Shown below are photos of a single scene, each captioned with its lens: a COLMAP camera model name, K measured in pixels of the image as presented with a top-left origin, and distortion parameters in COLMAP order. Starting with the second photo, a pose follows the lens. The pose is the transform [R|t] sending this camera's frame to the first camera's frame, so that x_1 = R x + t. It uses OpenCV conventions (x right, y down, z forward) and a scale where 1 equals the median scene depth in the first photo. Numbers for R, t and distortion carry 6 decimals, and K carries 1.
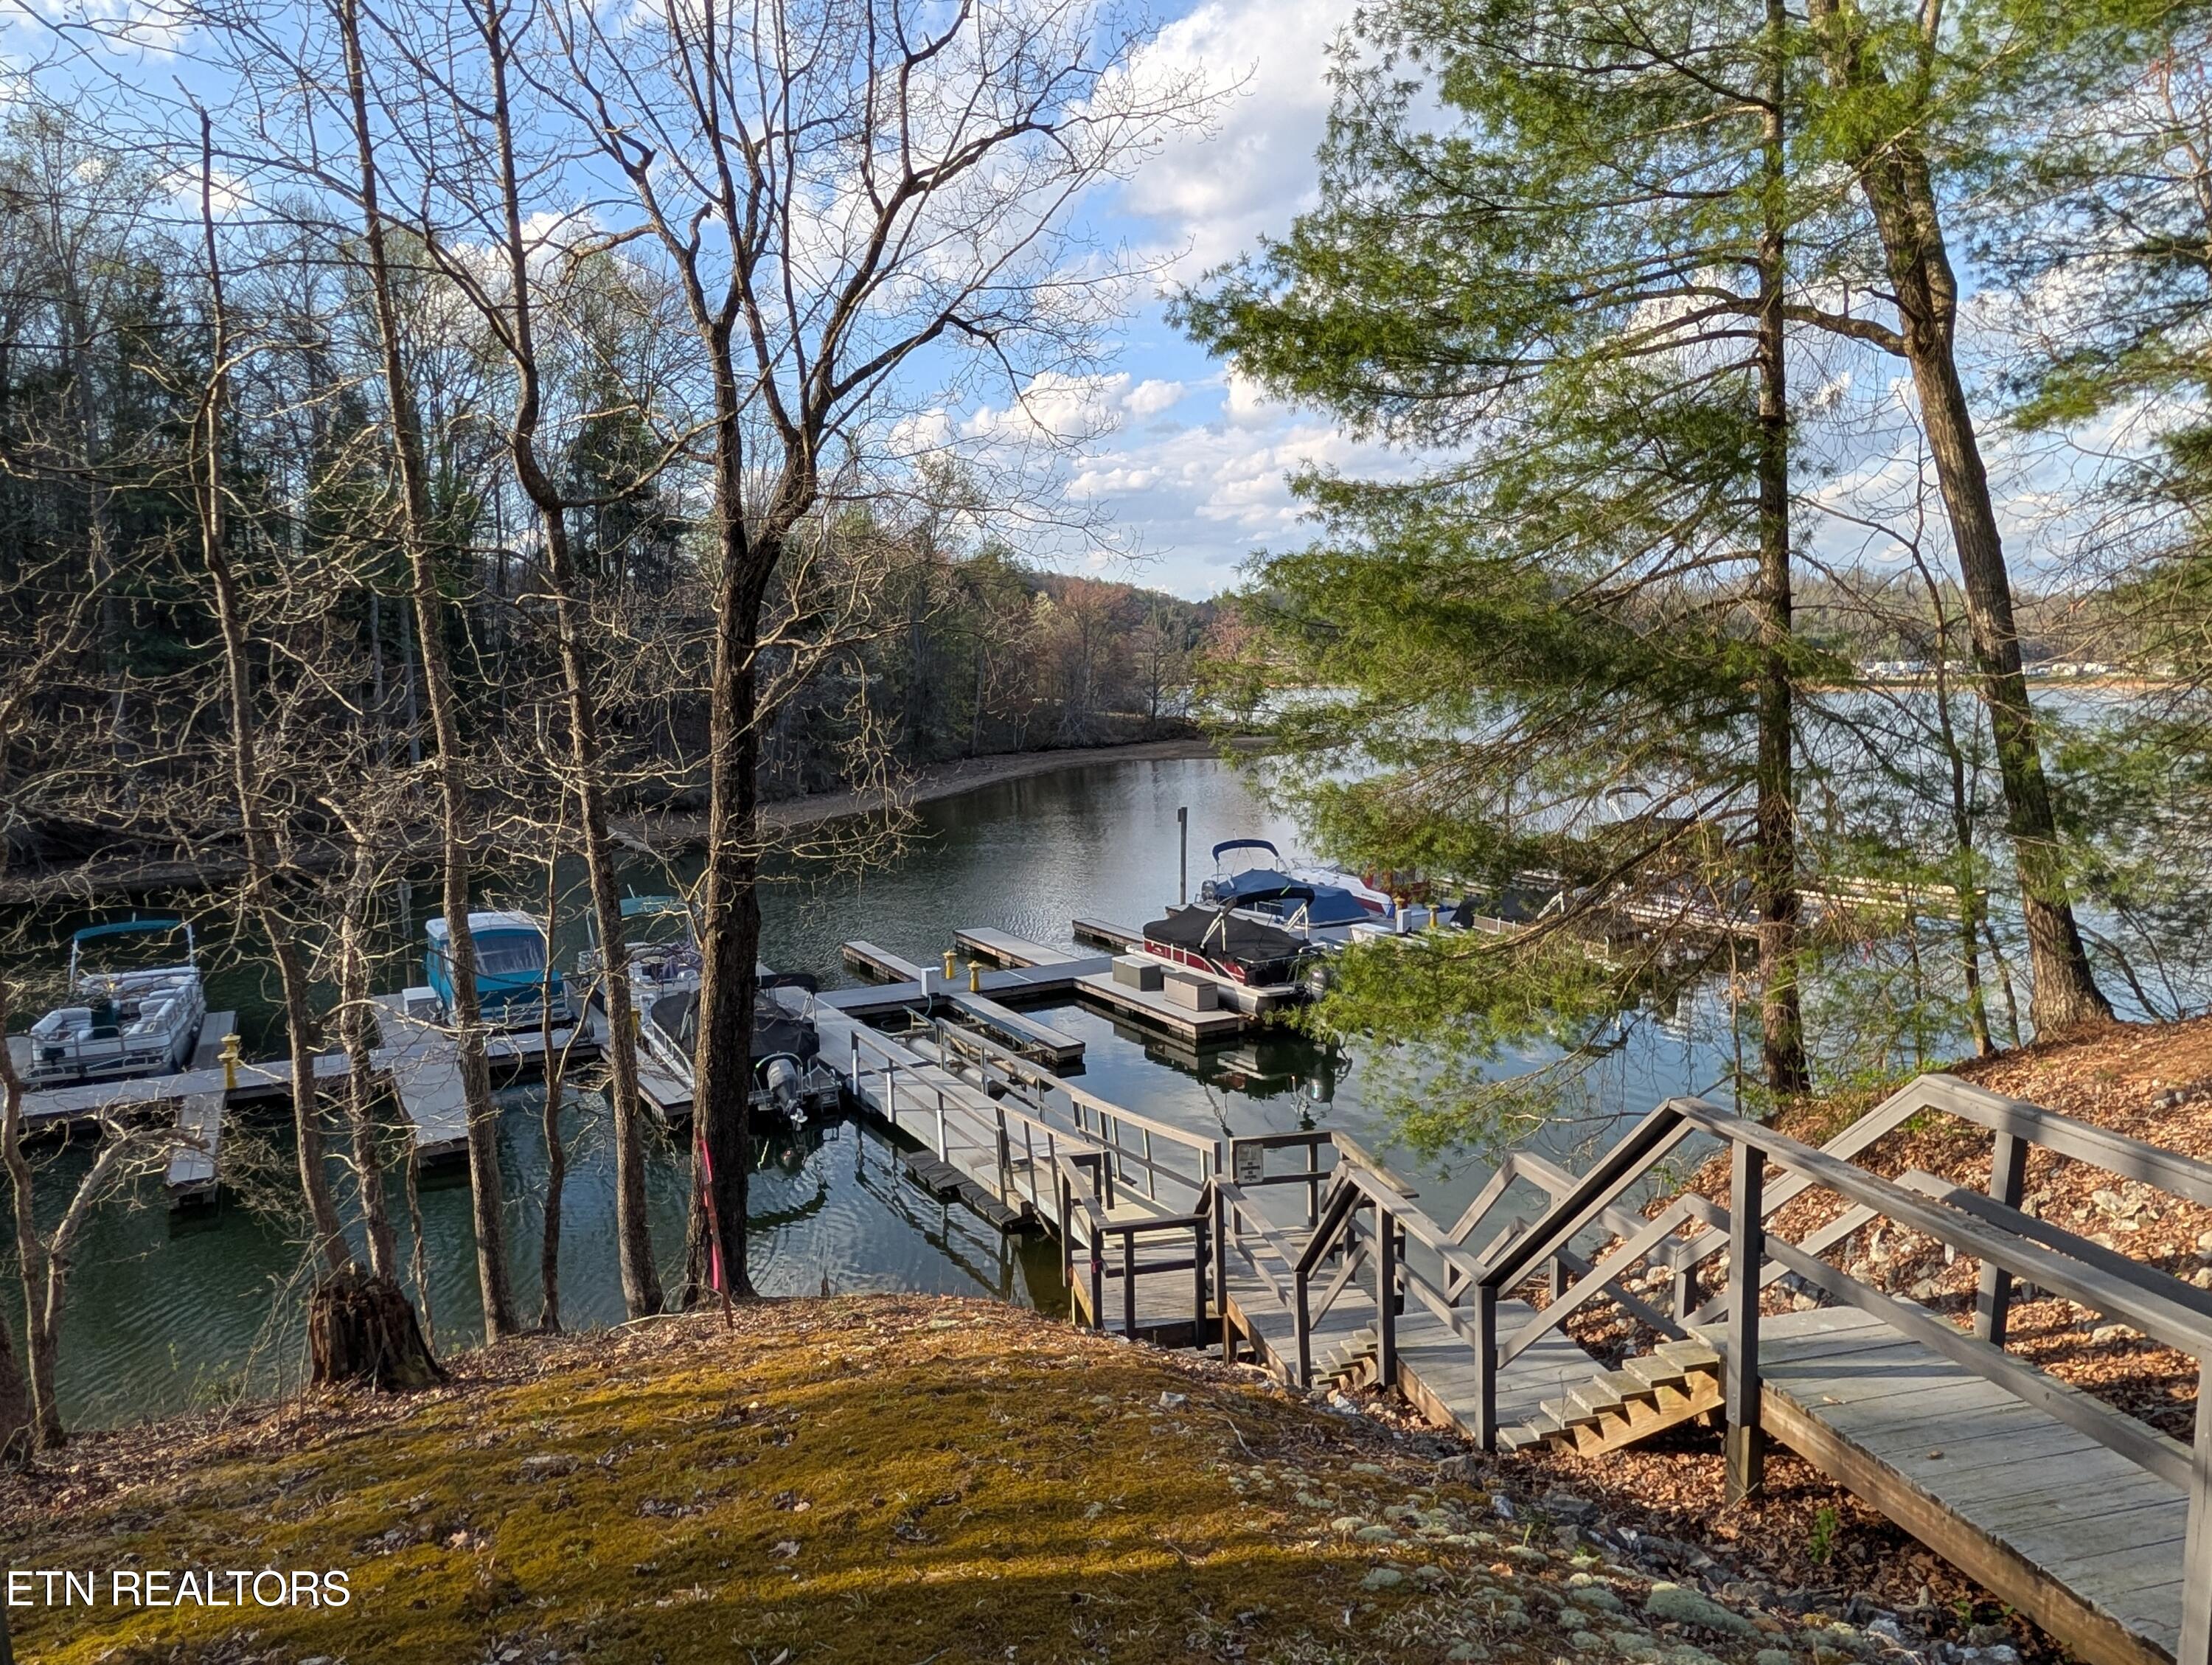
lens RADIAL K [[1561.1, 0, 1123.0], [0, 1561.1, 877.0], [0, 0, 1]] dist [0.004153, 0.001525]
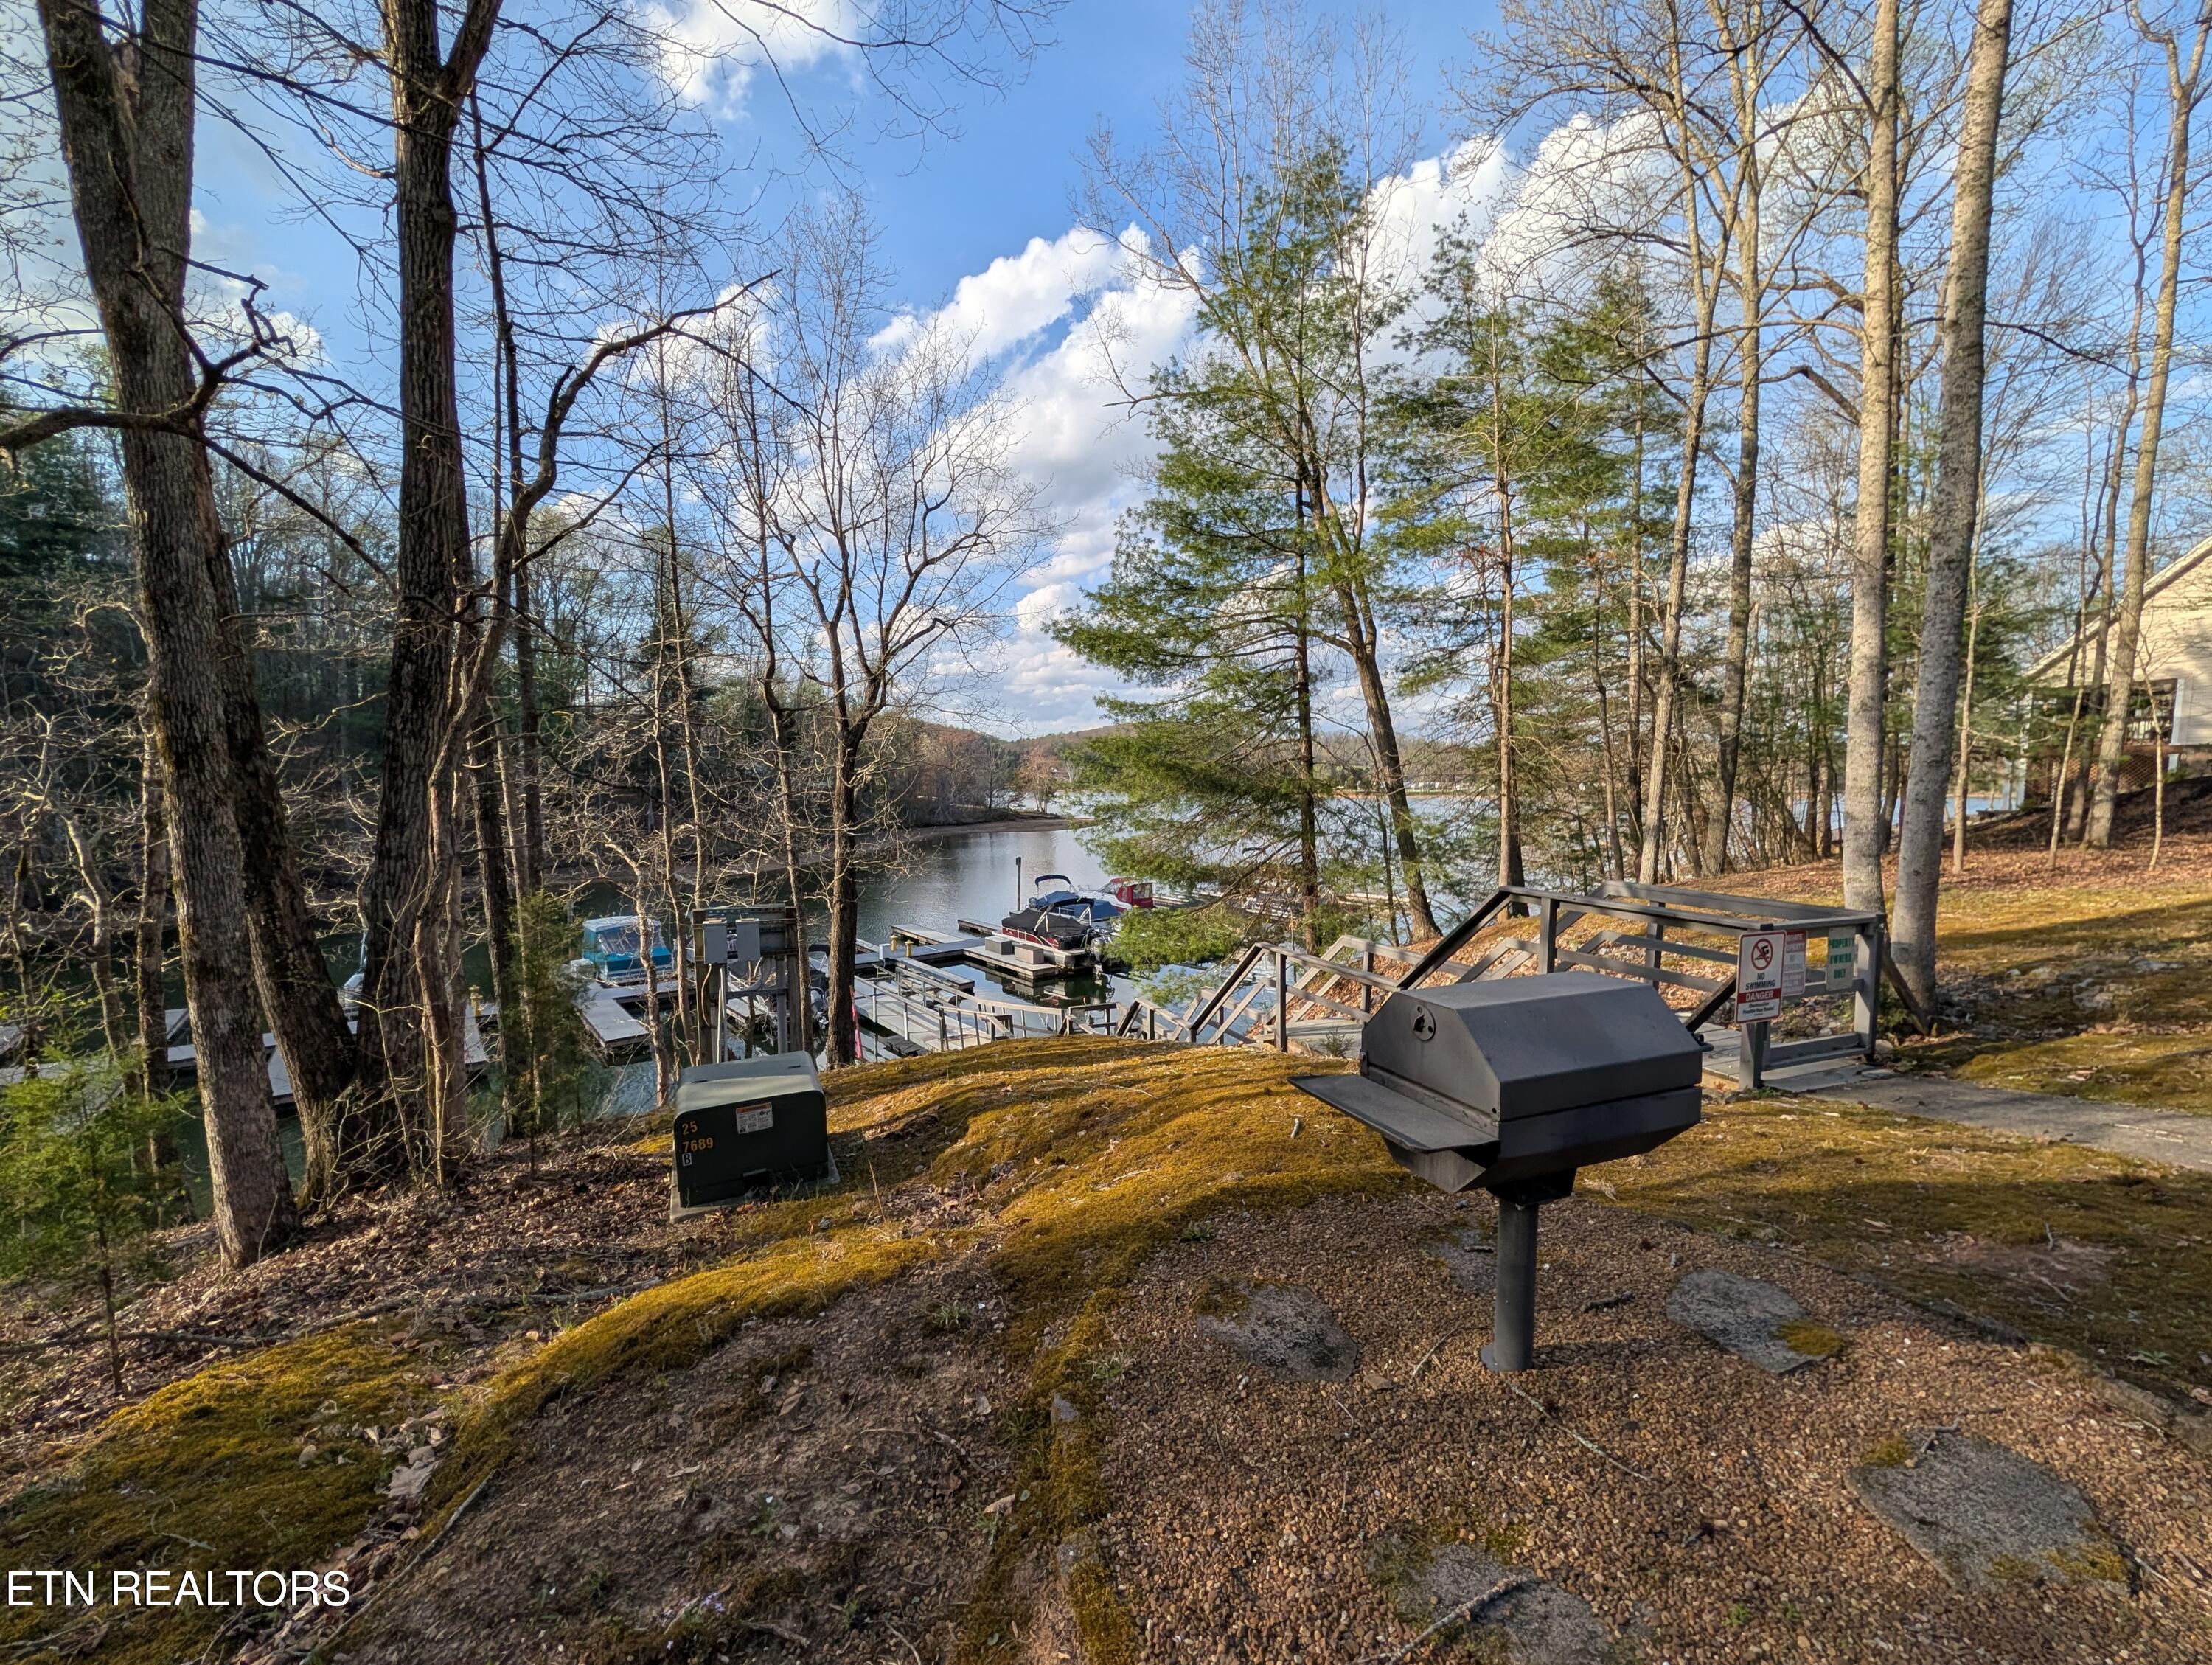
lens RADIAL K [[1561.1, 0, 1107.1], [0, 1561.1, 832.7], [0, 0, 1]] dist [0.004153, 0.001525]
pose [[0.980728, 0.007778, 0.195225, -0.286356], [0.009177, 0.996270, -0.085796, 0.111389], [-0.195165, 0.085934, 0.976998, -1.059396]]
